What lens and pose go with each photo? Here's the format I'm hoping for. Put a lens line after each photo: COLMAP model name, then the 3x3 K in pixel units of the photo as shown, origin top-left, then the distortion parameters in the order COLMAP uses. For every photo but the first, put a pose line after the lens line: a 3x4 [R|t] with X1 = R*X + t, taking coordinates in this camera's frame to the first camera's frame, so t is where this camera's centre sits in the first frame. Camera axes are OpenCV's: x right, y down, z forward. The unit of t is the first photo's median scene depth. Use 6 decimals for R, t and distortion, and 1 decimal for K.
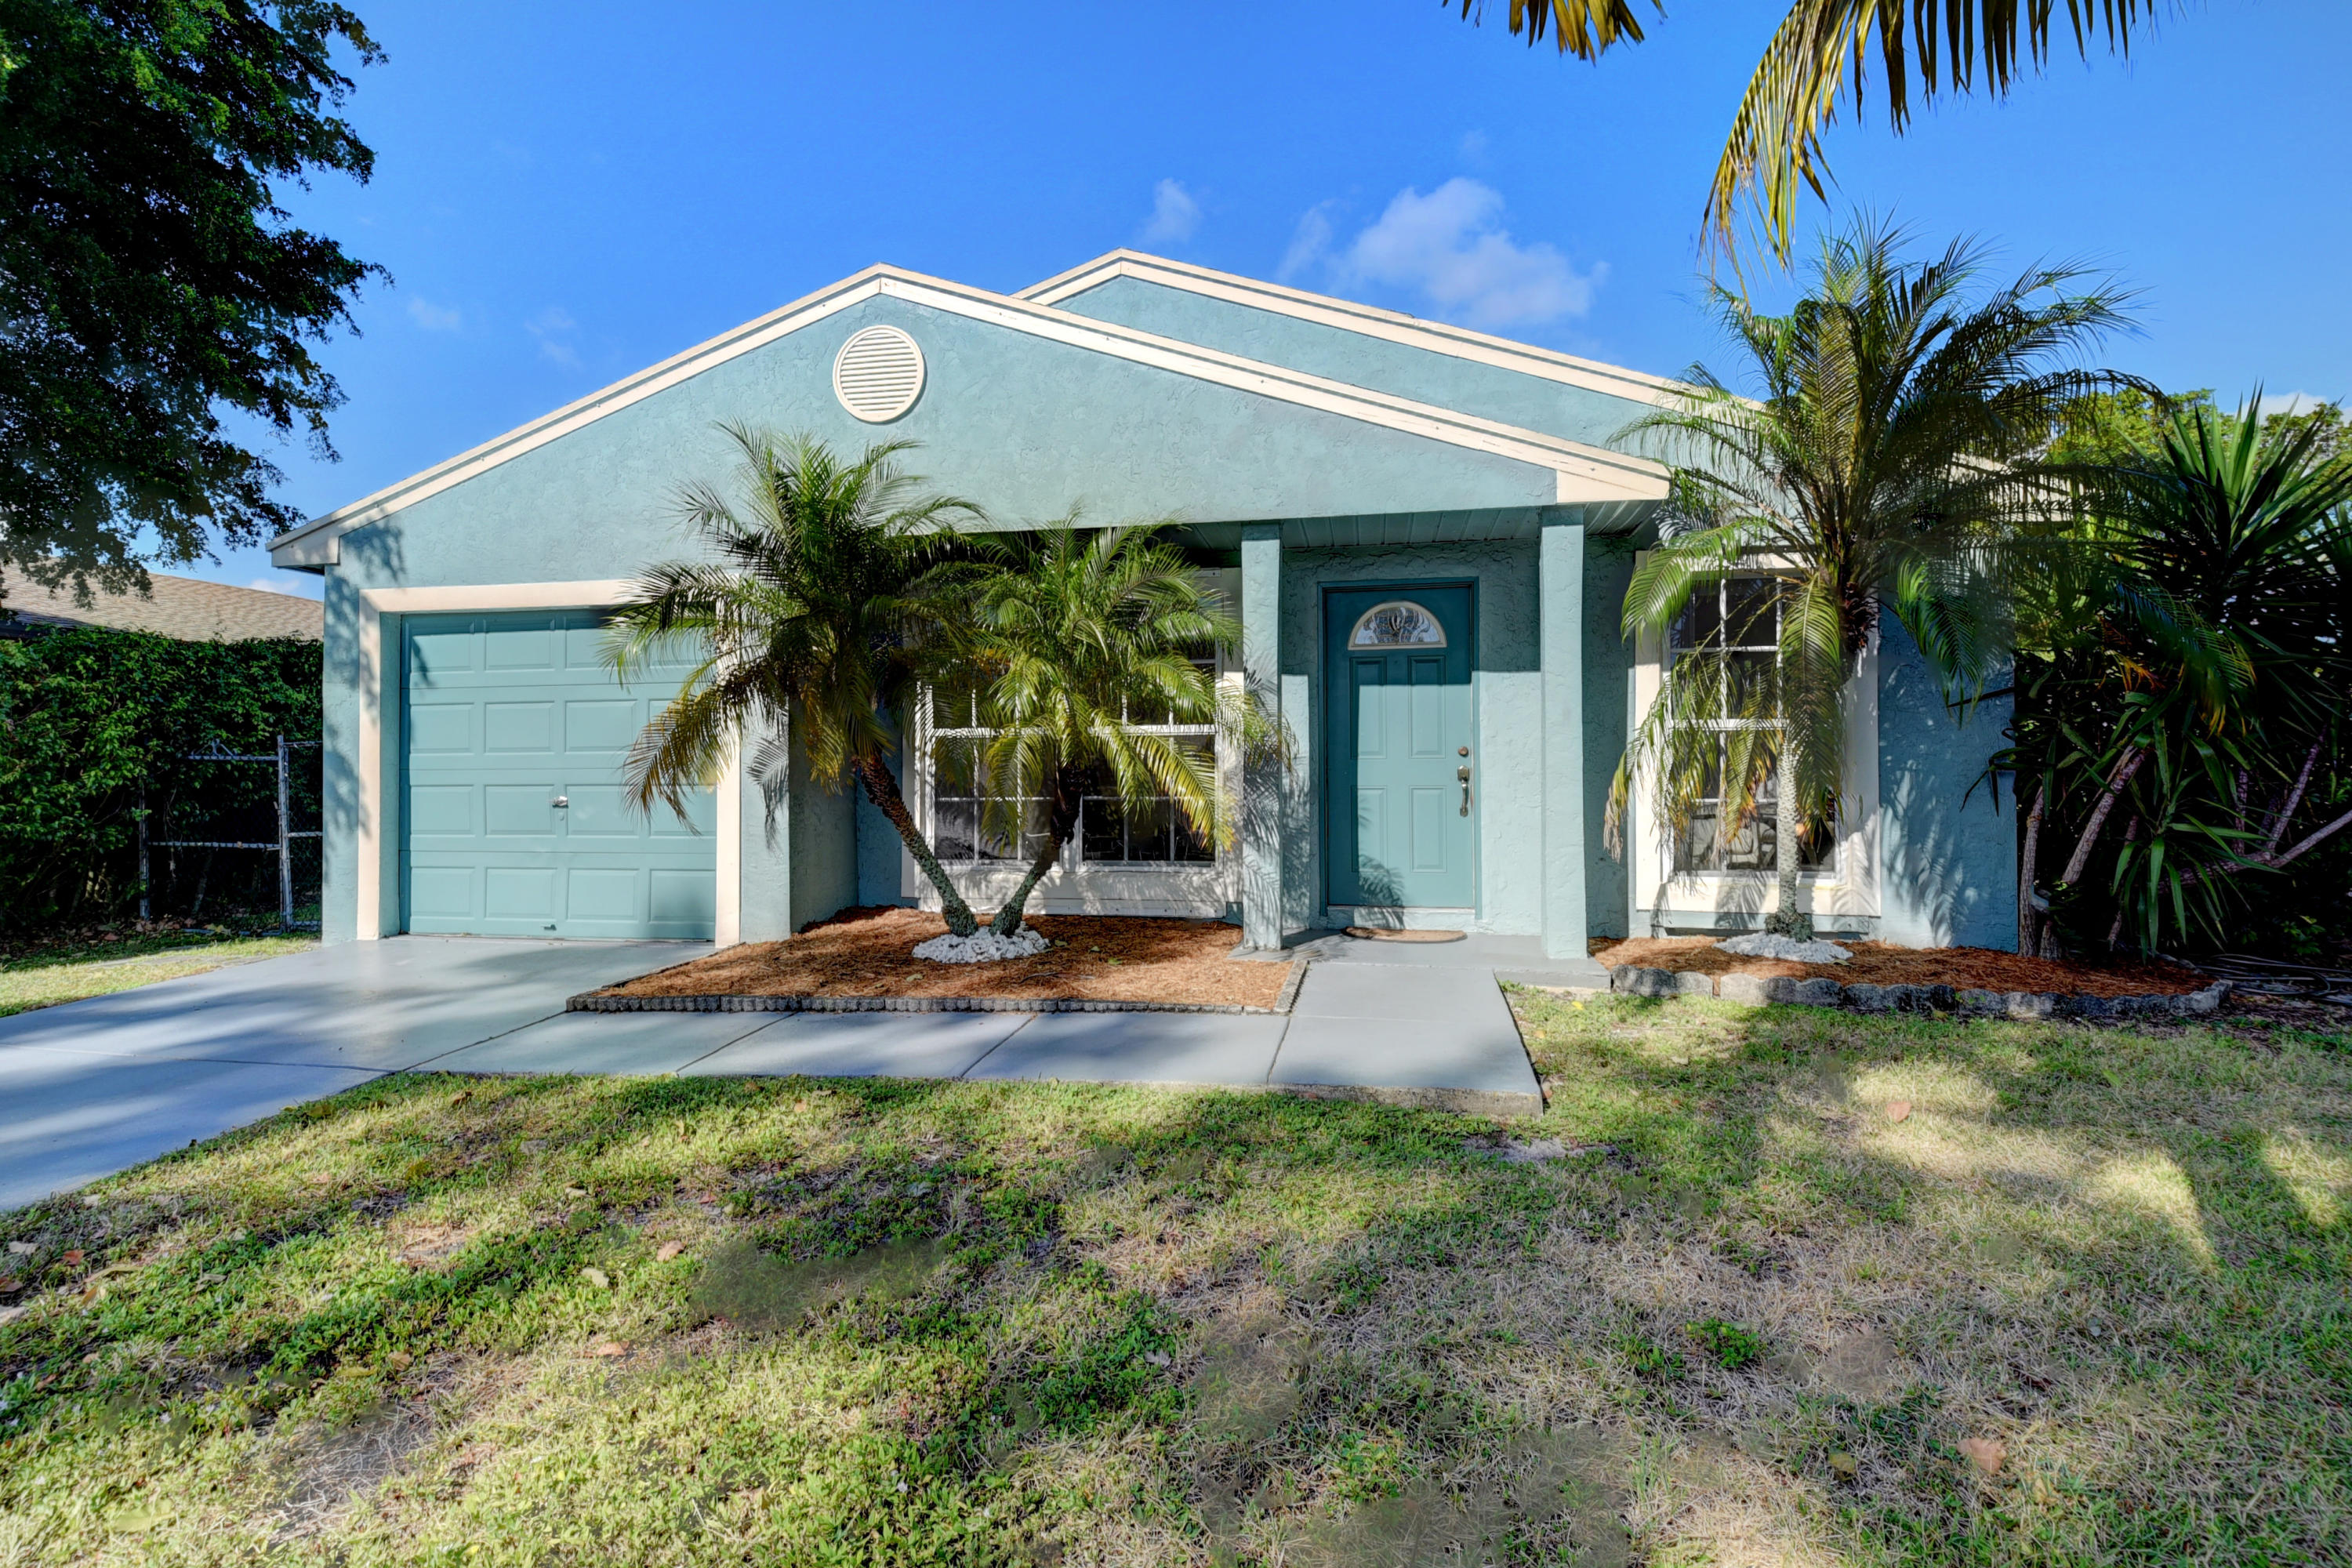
lens RADIAL K [[1156.9, 0, 1152.1], [0, 1156.9, 770.9], [0, 0, 1]] dist [0.003834, -0.000014]
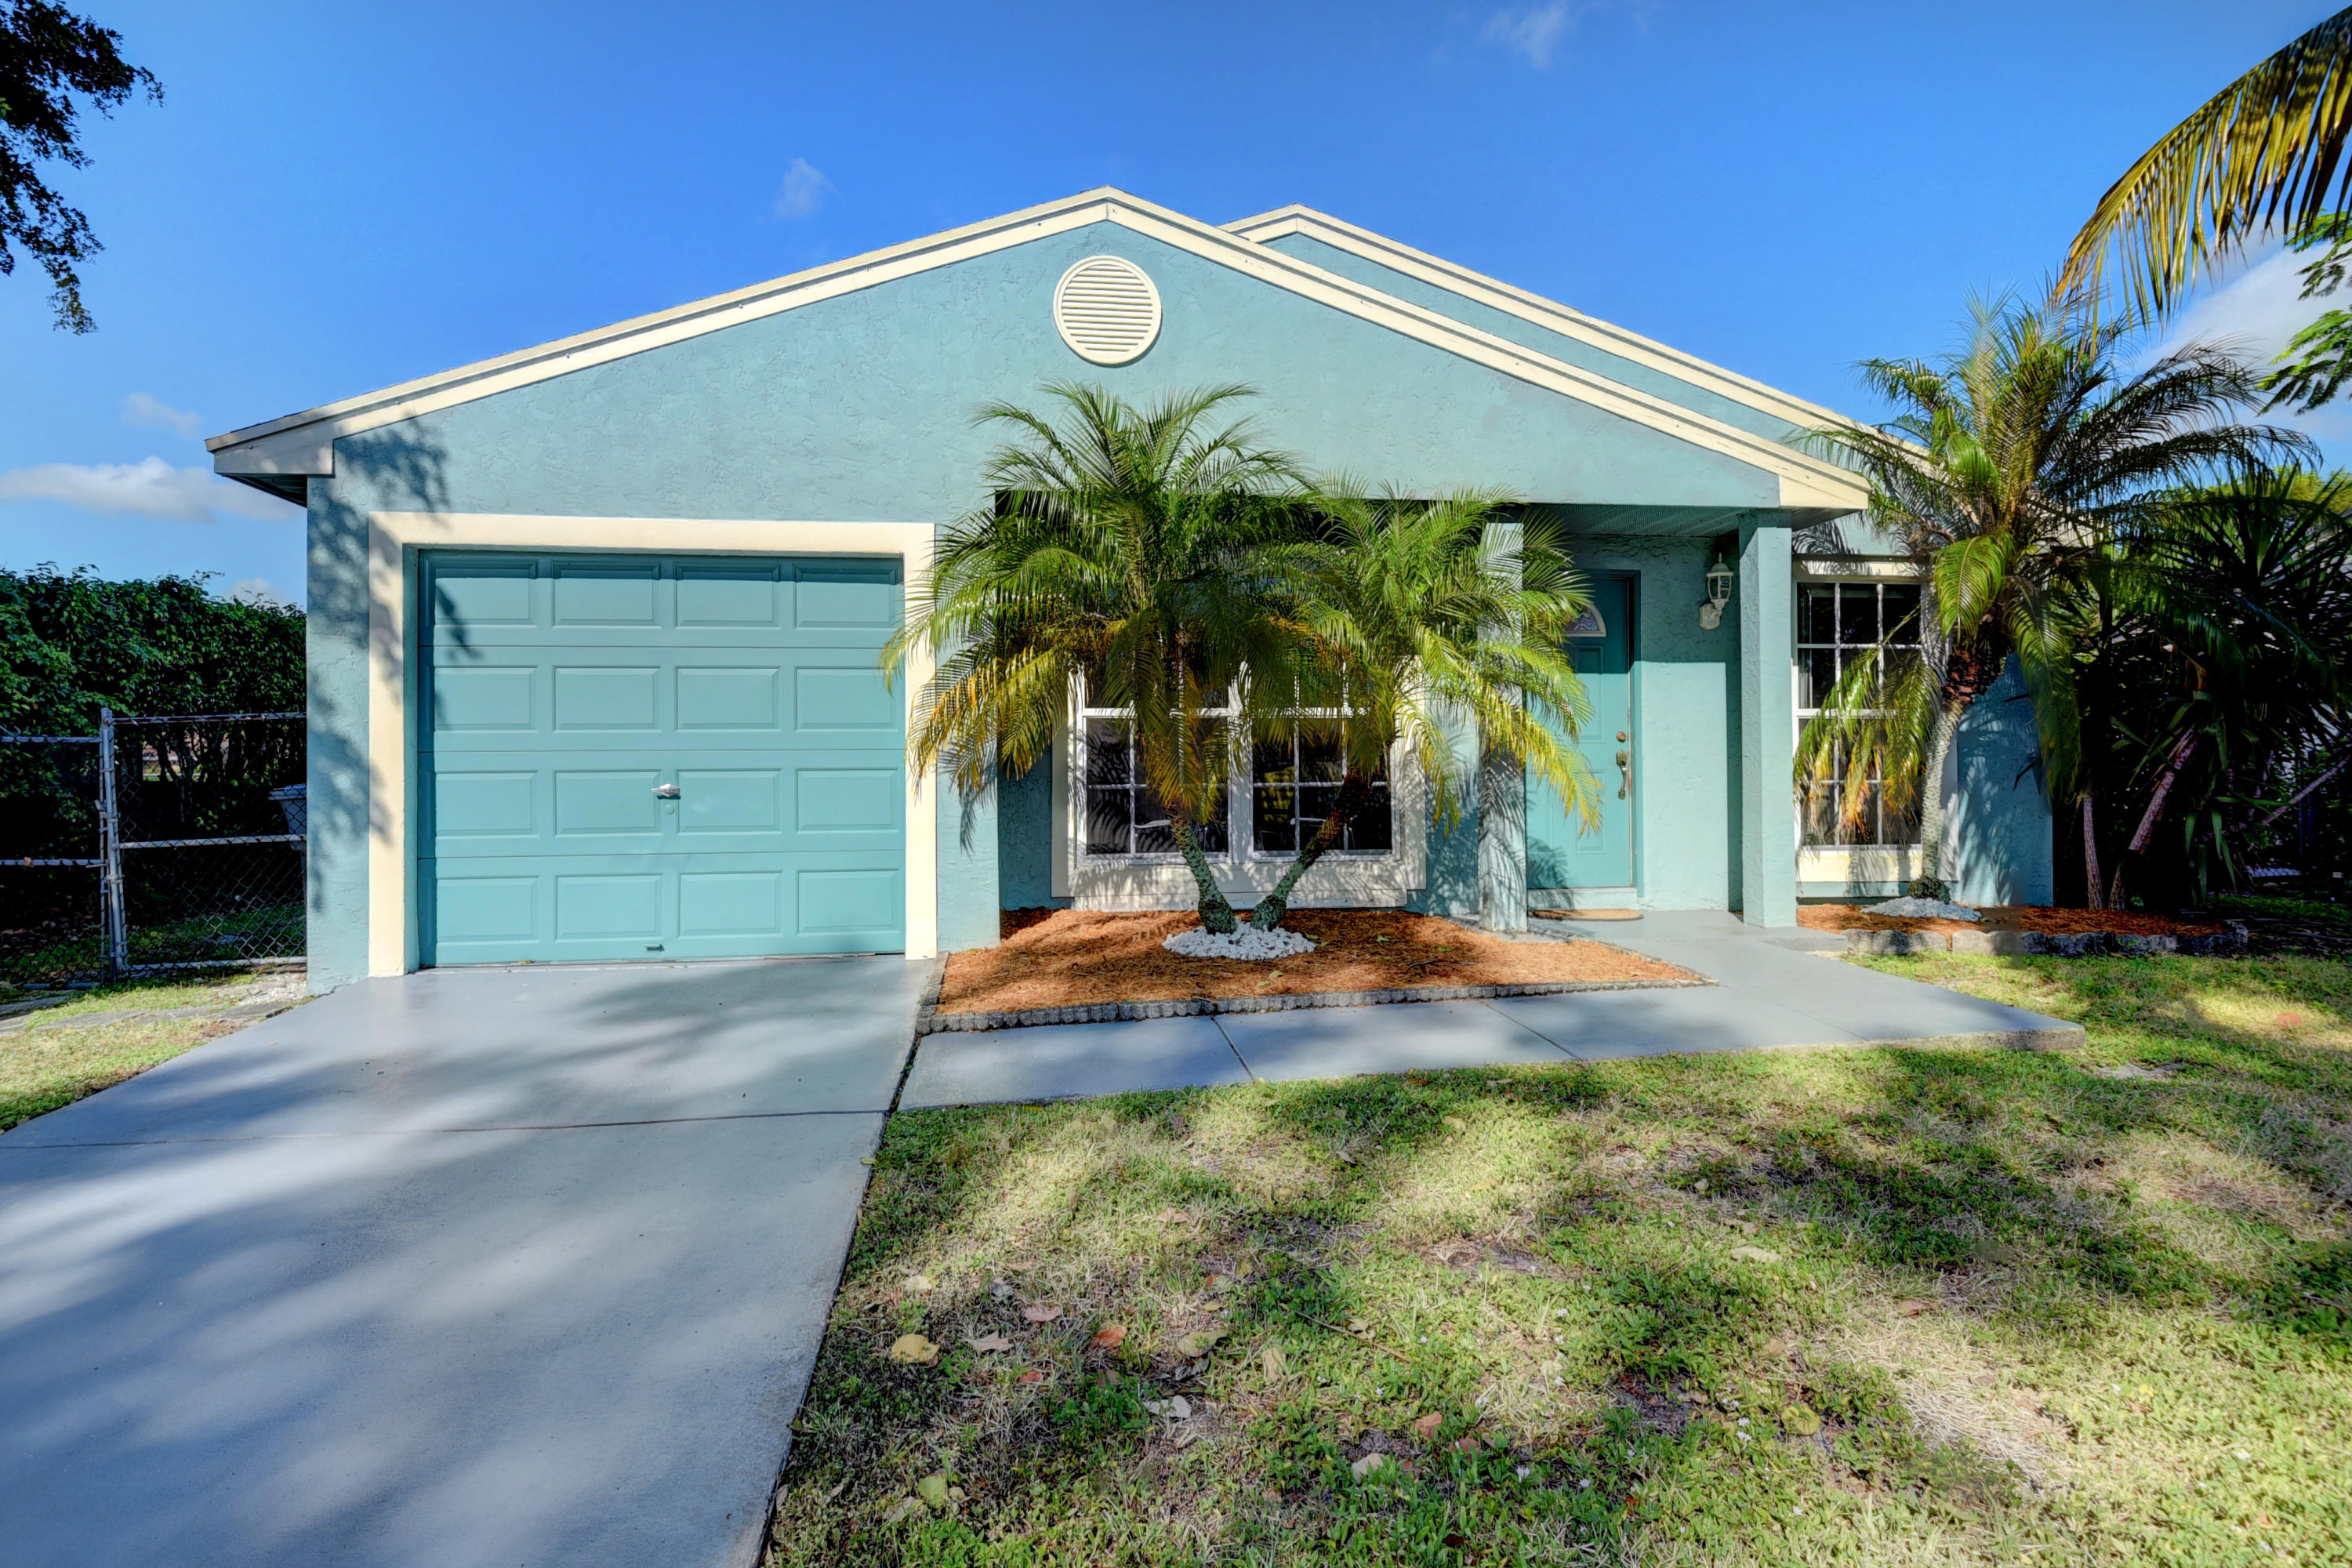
lens RADIAL K [[1244.9, 0, 1162.1], [0, 1244.9, 785.0], [0, 0, 1]] dist [0.004605, -0.005359]
pose [[0.947257, -0.005501, 0.320429, -0.498779], [0.001487, 0.999917, 0.012772, 0.011549], [-0.320473, -0.011622, 0.947186, 0.069921]]
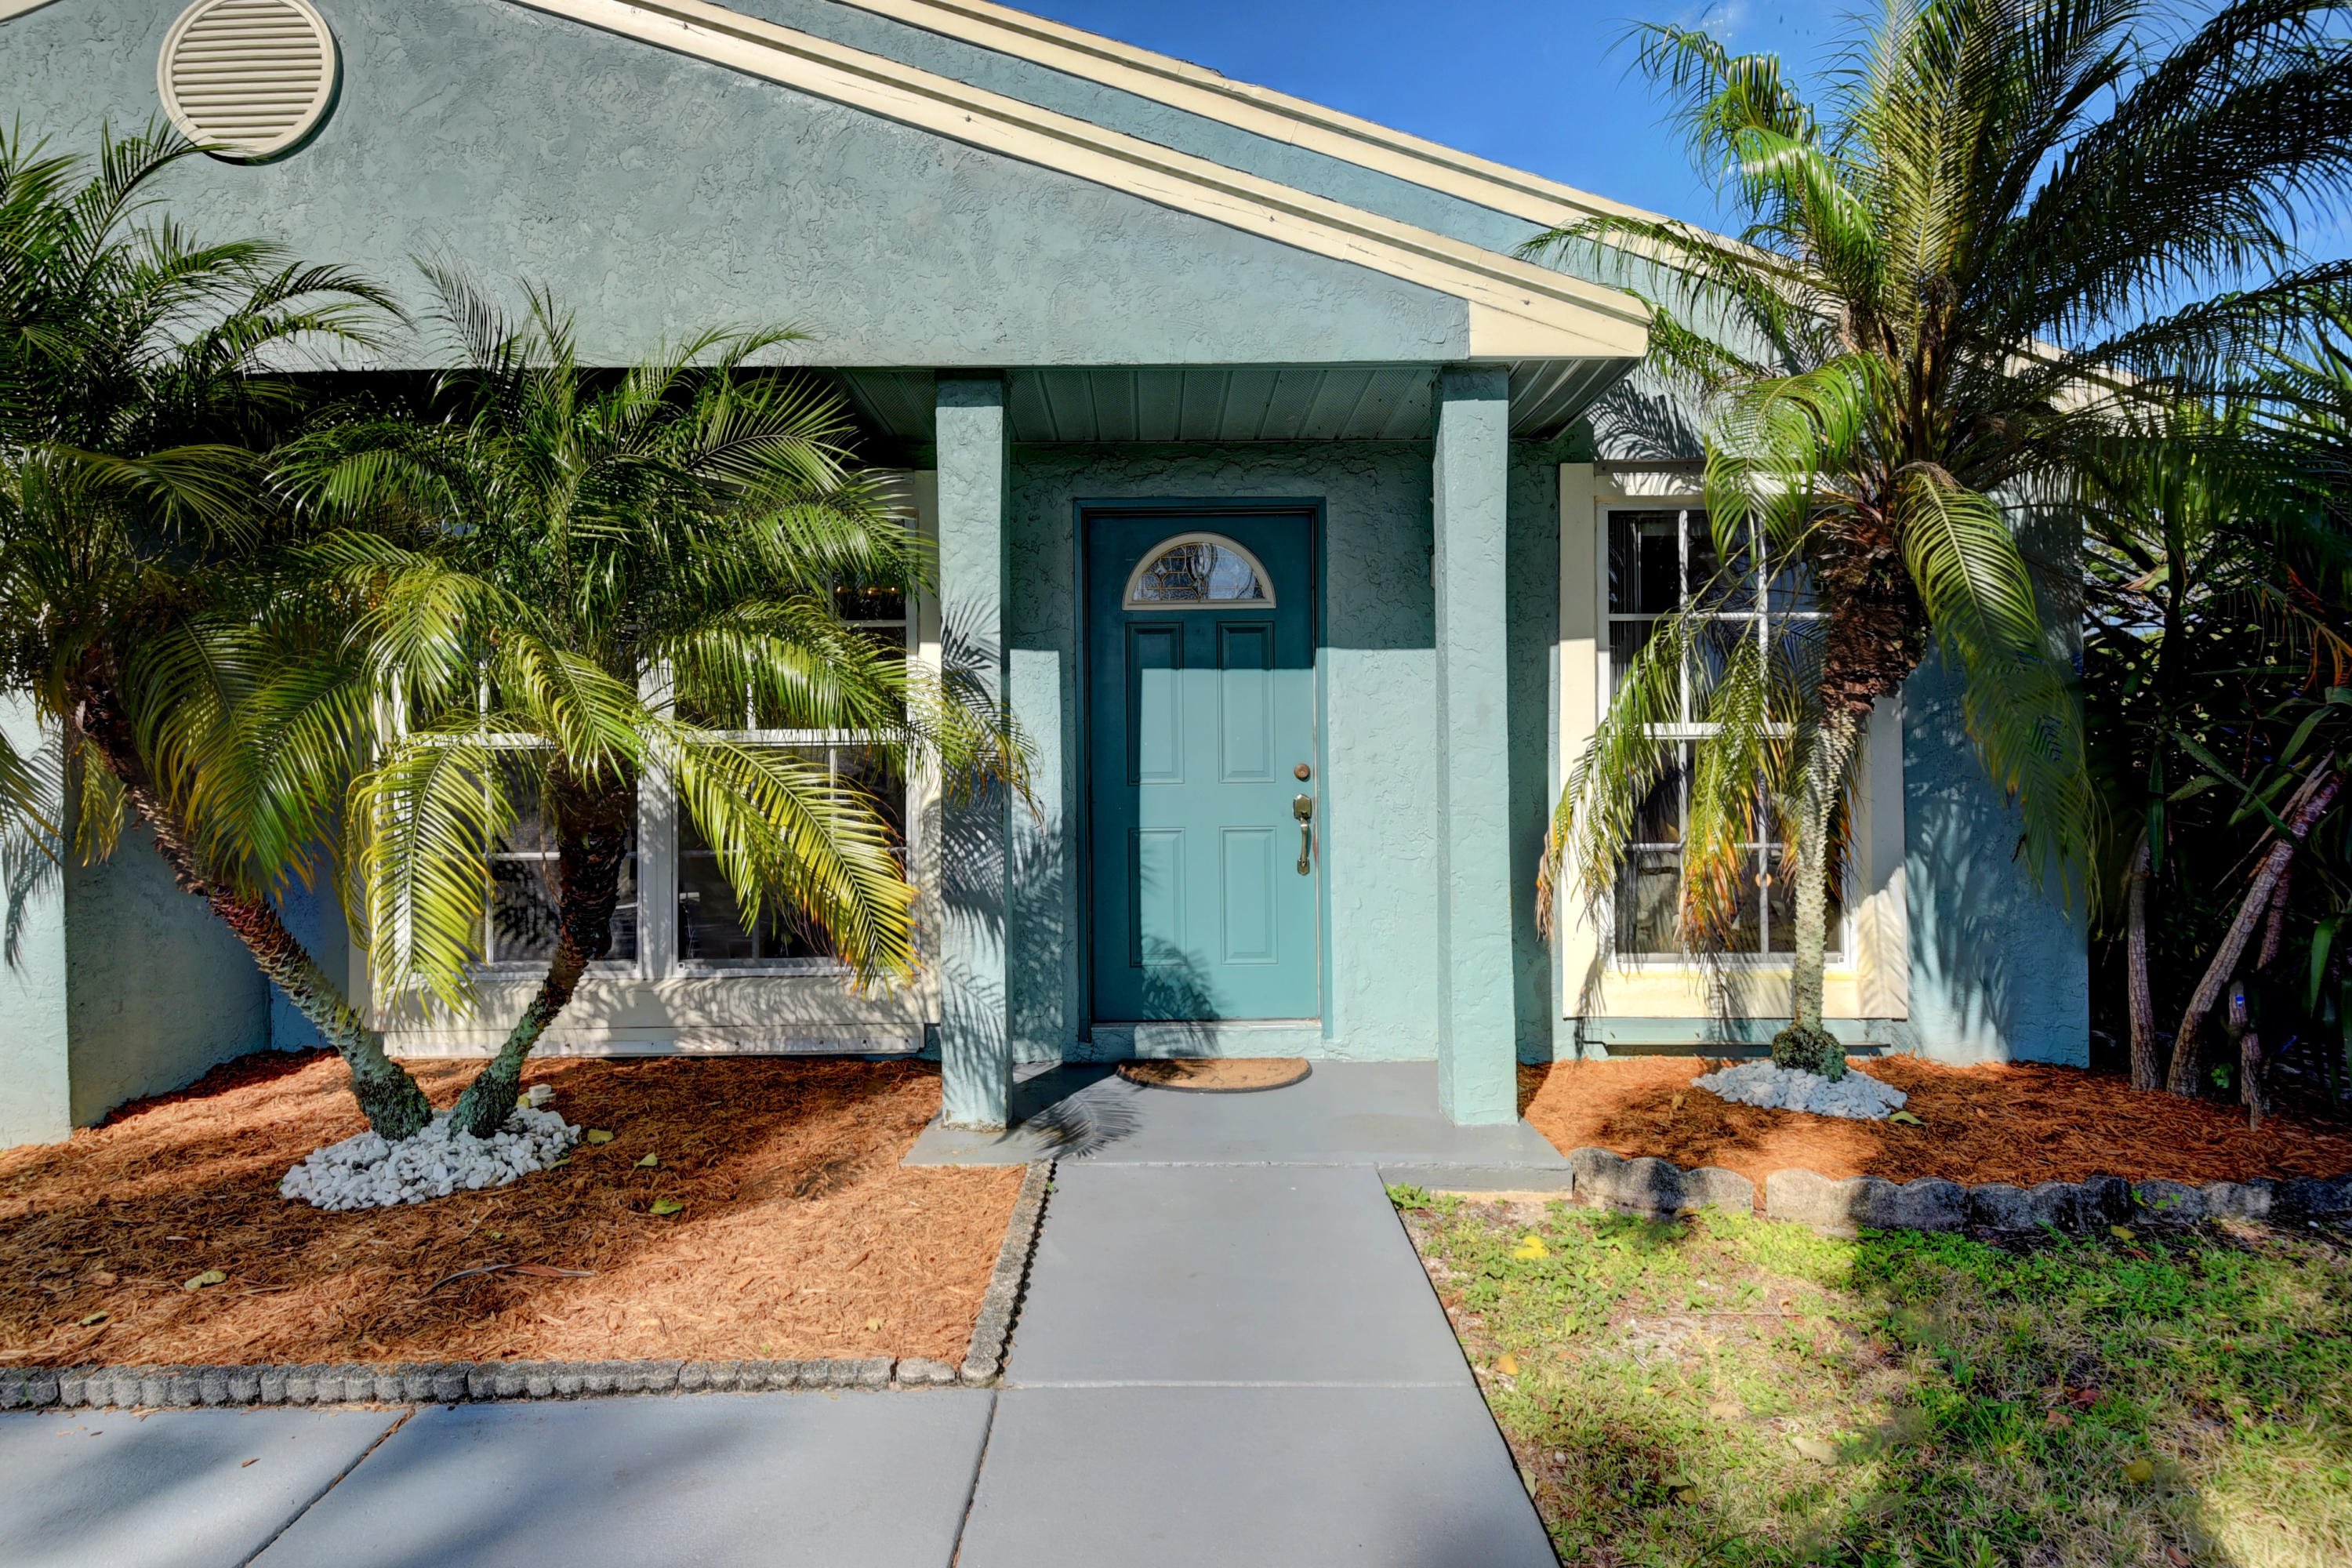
lens RADIAL K [[1244.9, 0, 1156.7], [0, 1244.9, 780.9], [0, 0, 1]] dist [0.004605, -0.005359]
pose [[0.981617, -0.006753, 0.190744, 0.061744], [0.004974, 0.999940, 0.009805, -0.020059], [-0.190799, -0.008676, 0.981591, 0.354439]]
